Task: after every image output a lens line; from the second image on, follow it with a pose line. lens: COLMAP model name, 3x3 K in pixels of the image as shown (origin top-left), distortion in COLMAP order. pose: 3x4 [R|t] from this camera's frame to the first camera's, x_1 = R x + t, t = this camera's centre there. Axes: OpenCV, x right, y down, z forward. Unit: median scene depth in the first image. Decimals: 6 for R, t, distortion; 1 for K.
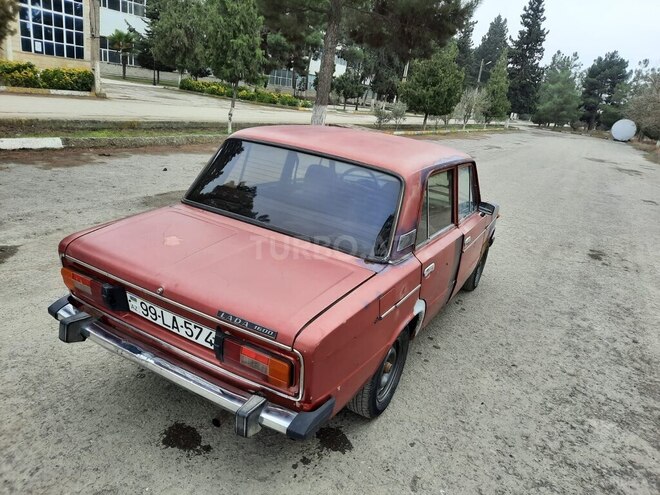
lens RADIAL K [[486.9, 0, 327.0], [0, 486.9, 245.8], [0, 0, 1]] dist [0.035287, -0.033772]
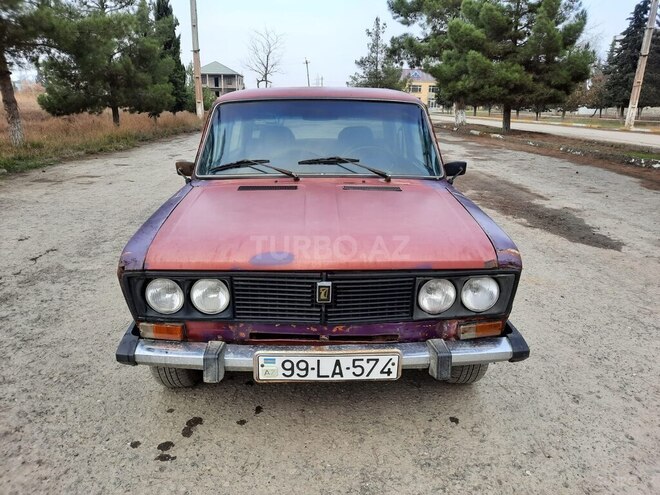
lens RADIAL K [[483.8, 0, 326.9], [0, 483.8, 245.5], [0, 0, 1]] dist [0.026314, -0.012692]
pose [[-0.862723, 0.004022, -0.505661, 0.153573], [-0.266830, 0.845803, 0.461974, -0.110452], [0.429548, 0.533481, -0.728620, 0.502242]]
